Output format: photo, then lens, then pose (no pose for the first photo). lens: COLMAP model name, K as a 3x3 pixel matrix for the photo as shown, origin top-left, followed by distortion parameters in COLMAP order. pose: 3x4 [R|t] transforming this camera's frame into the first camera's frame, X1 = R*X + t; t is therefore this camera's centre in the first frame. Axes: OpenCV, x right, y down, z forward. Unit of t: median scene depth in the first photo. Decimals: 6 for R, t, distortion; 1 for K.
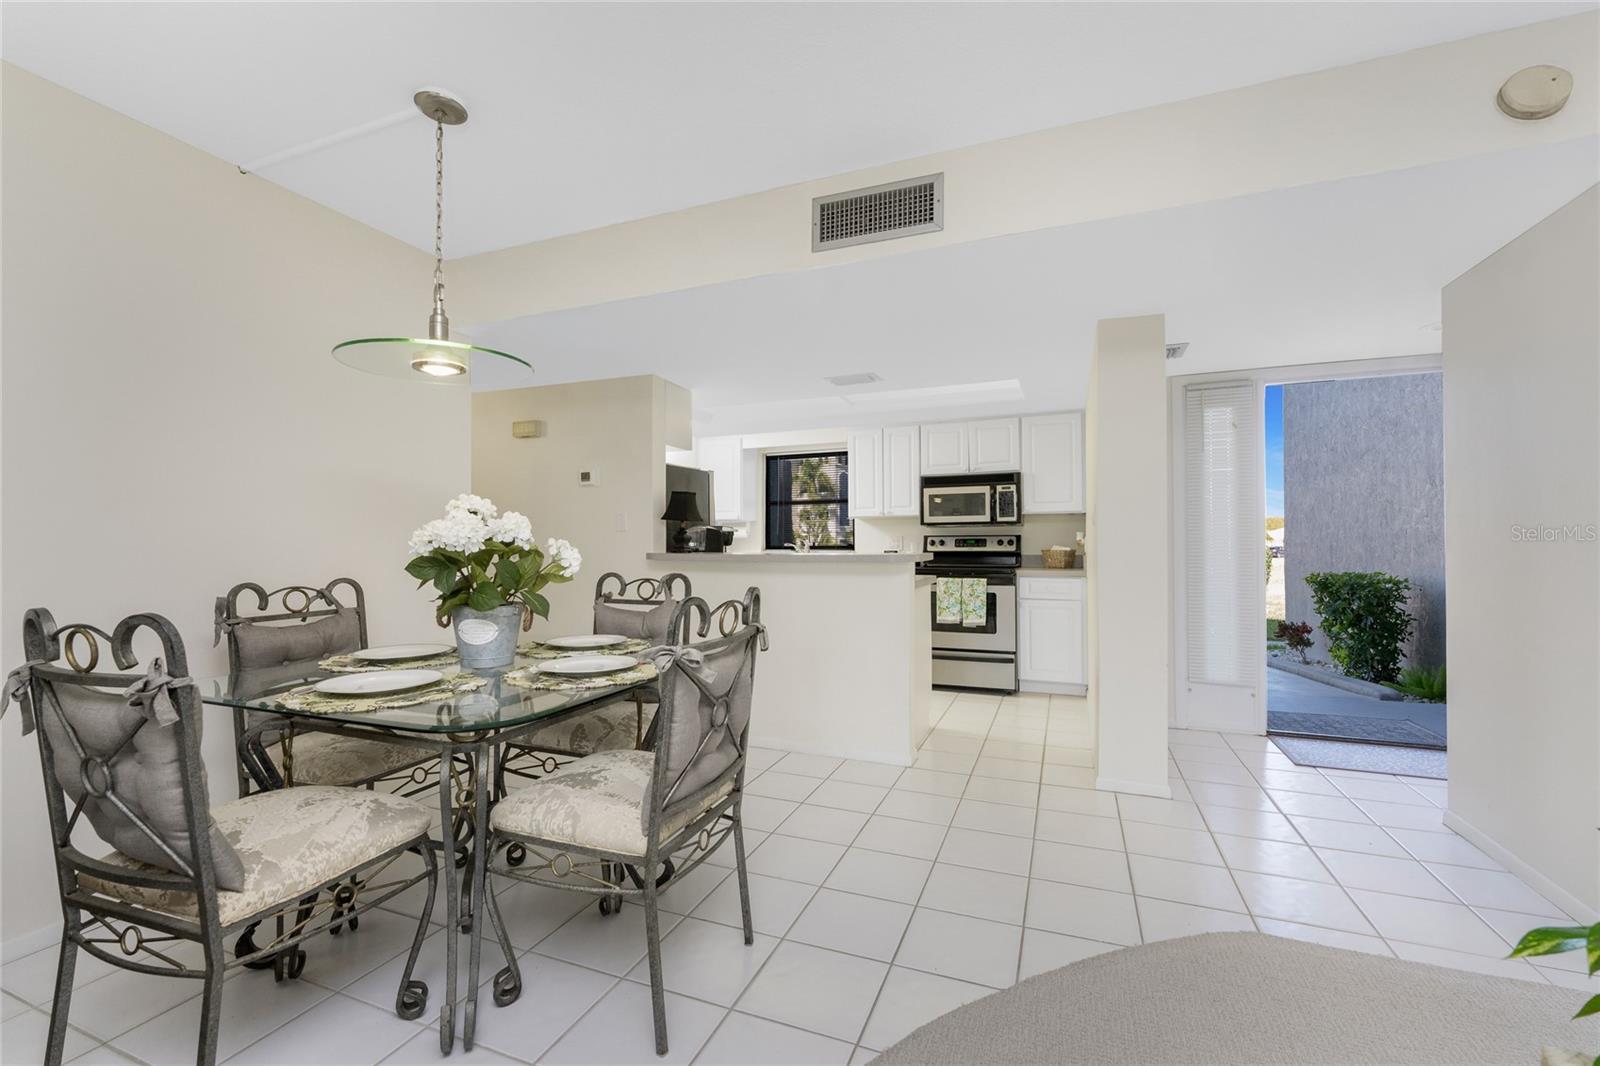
lens RADIAL K [[661.3, 0, 856.9], [0, 661.3, 537.7], [0, 0, 1]] dist [0.000015, -0.000146]
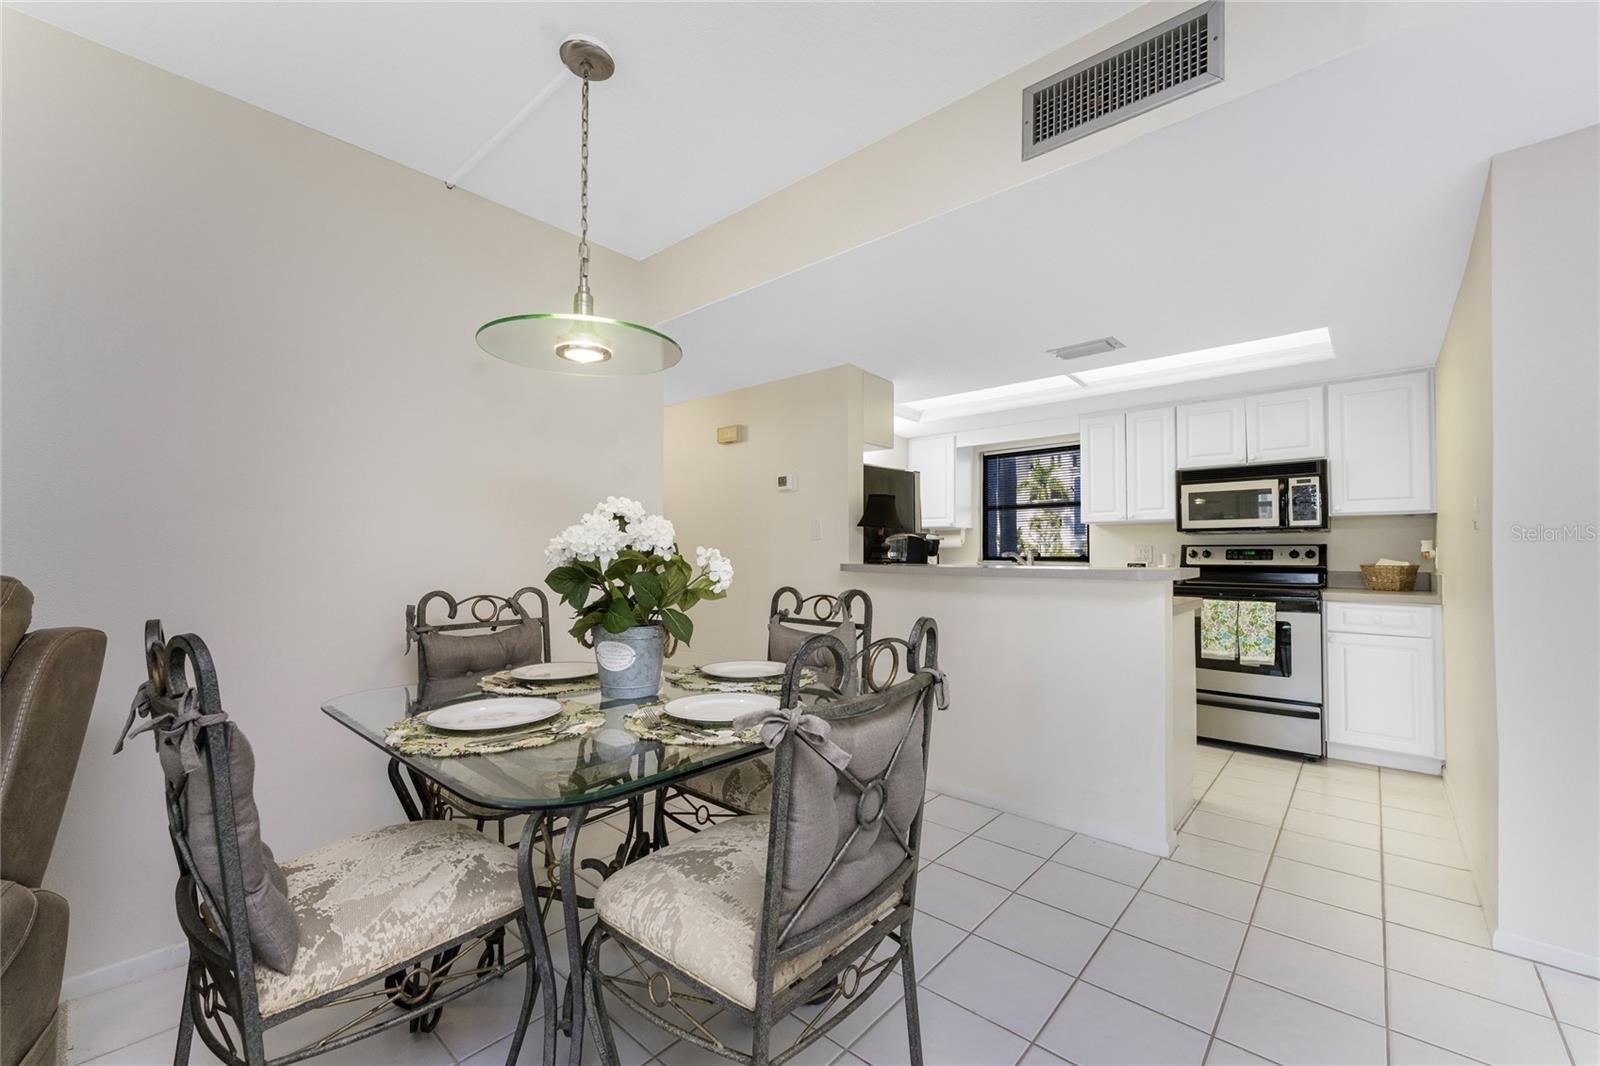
lens RADIAL K [[661.3, 0, 856.9], [0, 661.3, 537.7], [0, 0, 1]] dist [0.000015, -0.000146]
pose [[0.940750, -0.002219, -0.339092, 0.007341], [-0.002675, 0.999899, -0.013963, 0.000495], [0.339089, 0.014043, 0.940649, 0.222705]]
